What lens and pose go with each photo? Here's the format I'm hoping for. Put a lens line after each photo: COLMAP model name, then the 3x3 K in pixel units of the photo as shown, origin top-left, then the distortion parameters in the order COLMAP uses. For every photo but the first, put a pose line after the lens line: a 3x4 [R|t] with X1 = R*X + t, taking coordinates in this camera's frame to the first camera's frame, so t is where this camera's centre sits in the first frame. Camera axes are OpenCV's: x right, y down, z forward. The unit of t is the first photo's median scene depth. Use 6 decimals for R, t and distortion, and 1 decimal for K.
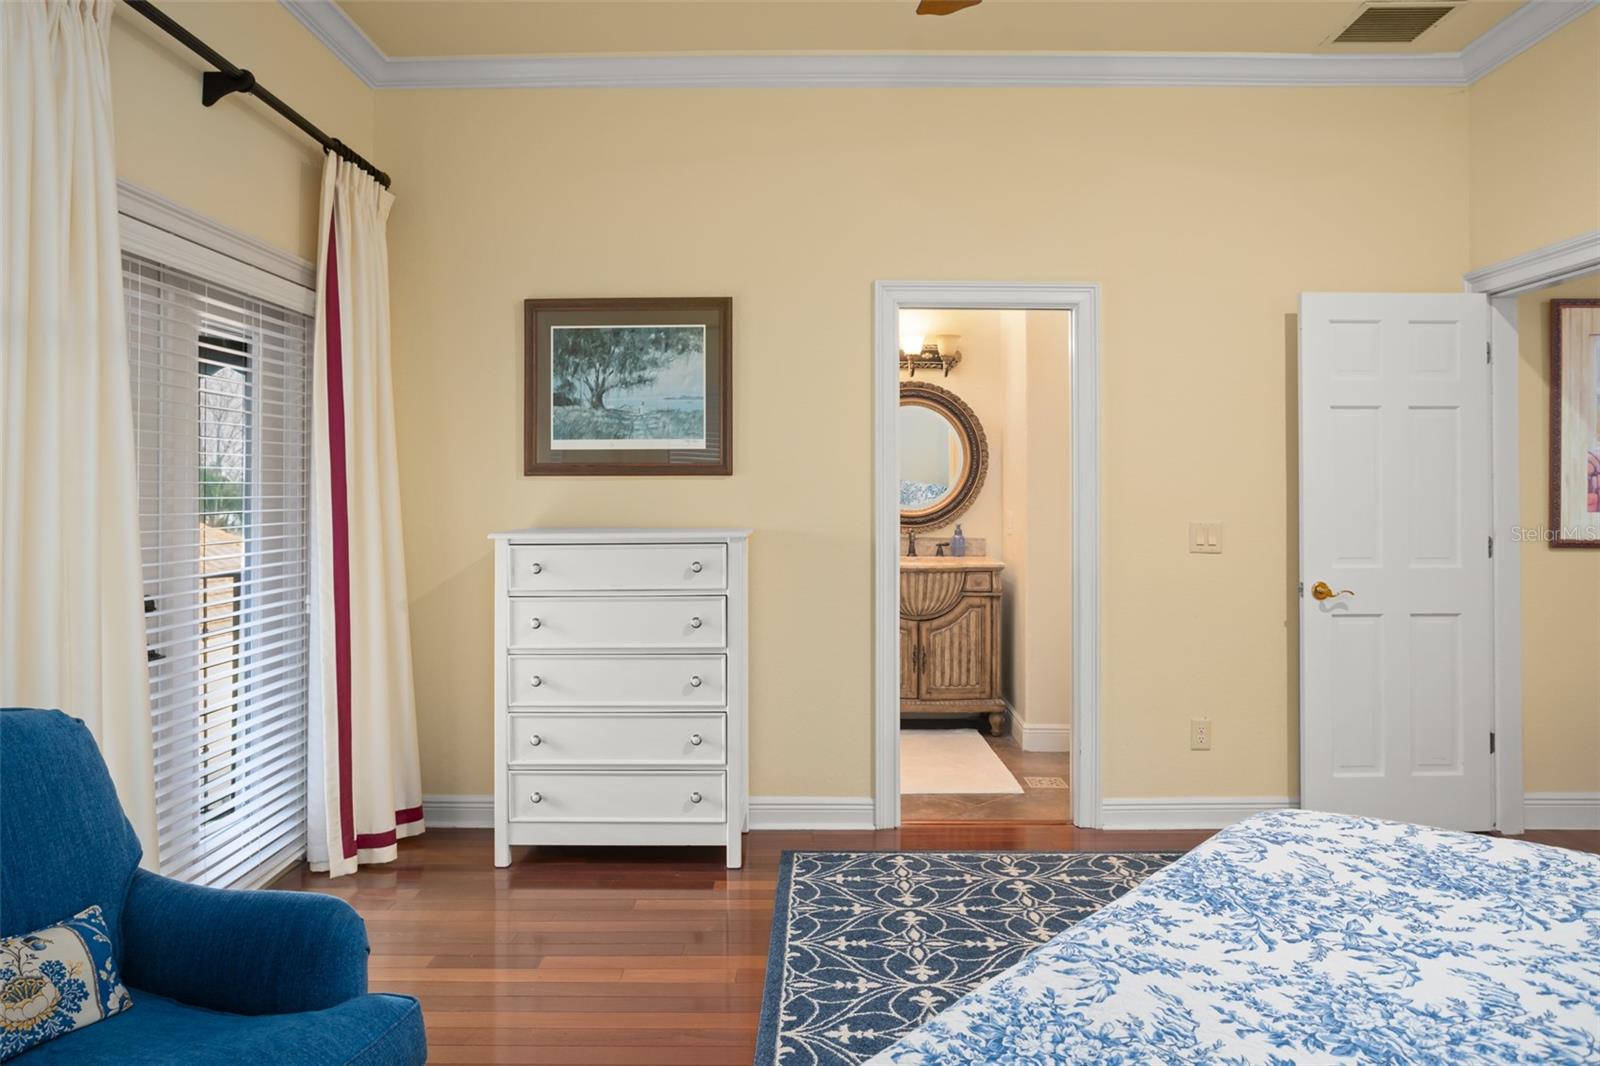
lens RADIAL K [[1154.8, 0, 800.2], [0, 1154.8, 524.1], [0, 0, 1]] dist [-0.001499, -0.000032]
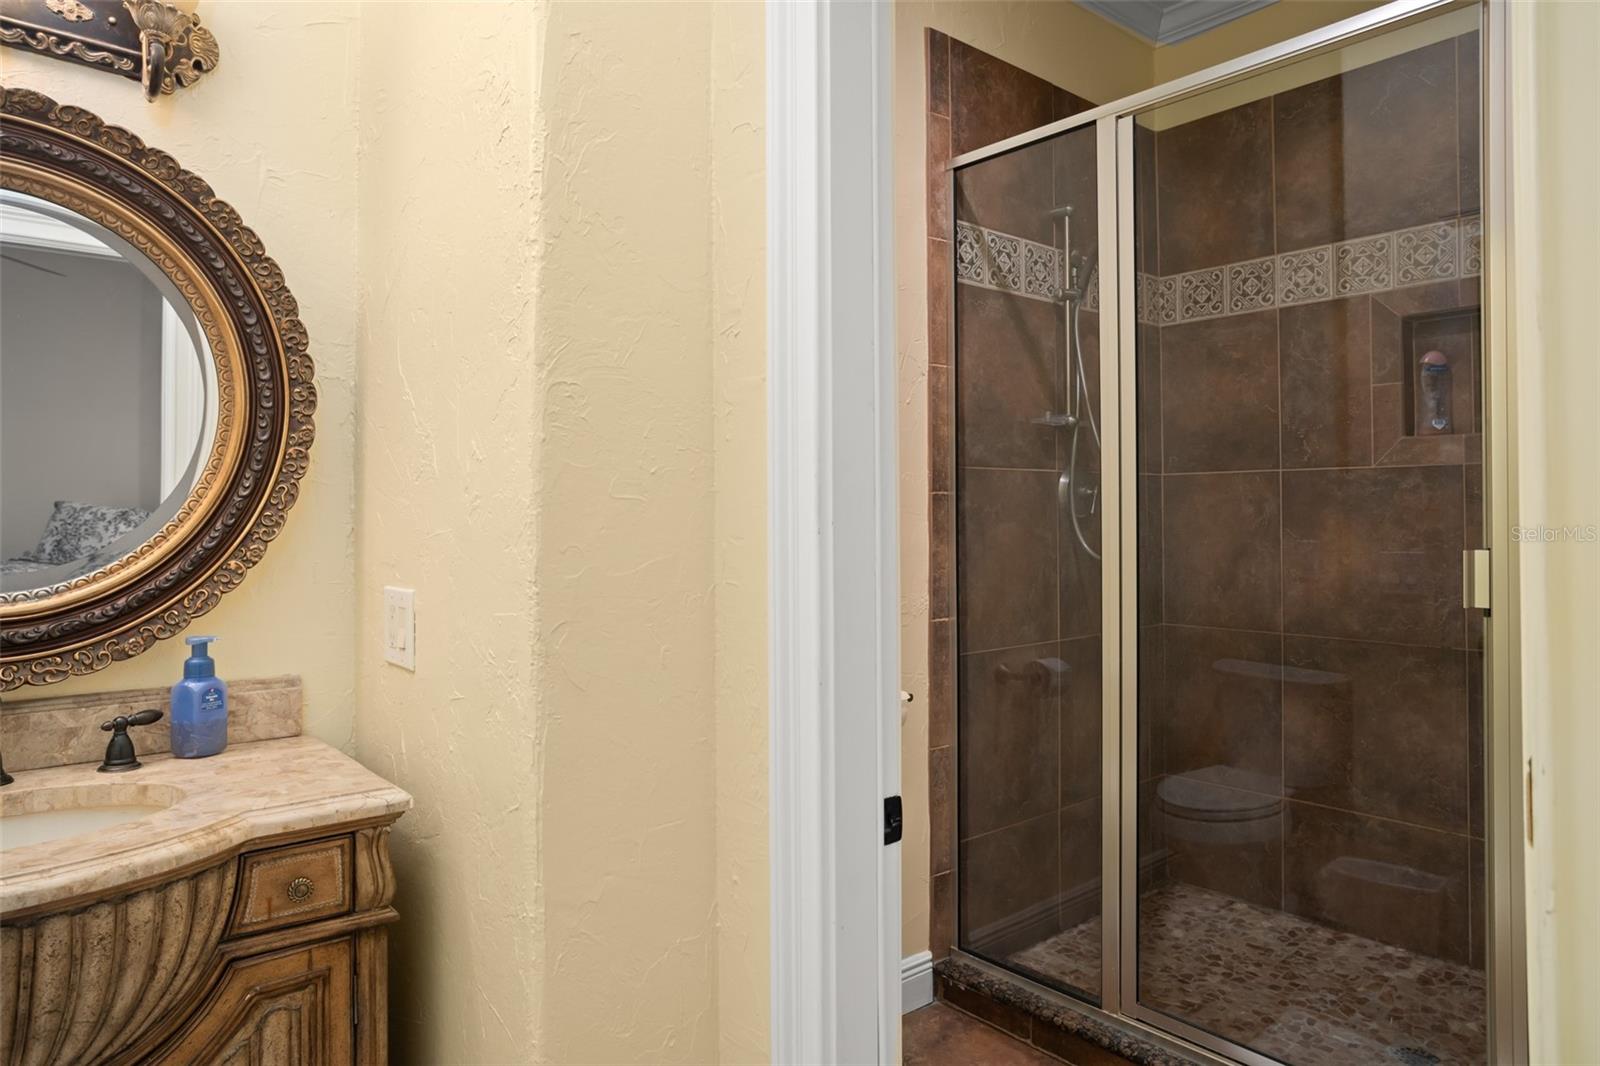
lens RADIAL K [[1009.0, 0, 801.7], [0, 1009.0, 527.3], [0, 0, 1]] dist [-0.026578, 0.001145]
pose [[0.766053, 0.008379, 0.642723, 0.093942], [0.008677, 0.999689, -0.023374, -0.019790], [-0.642719, 0.023483, 0.765742, 0.726976]]
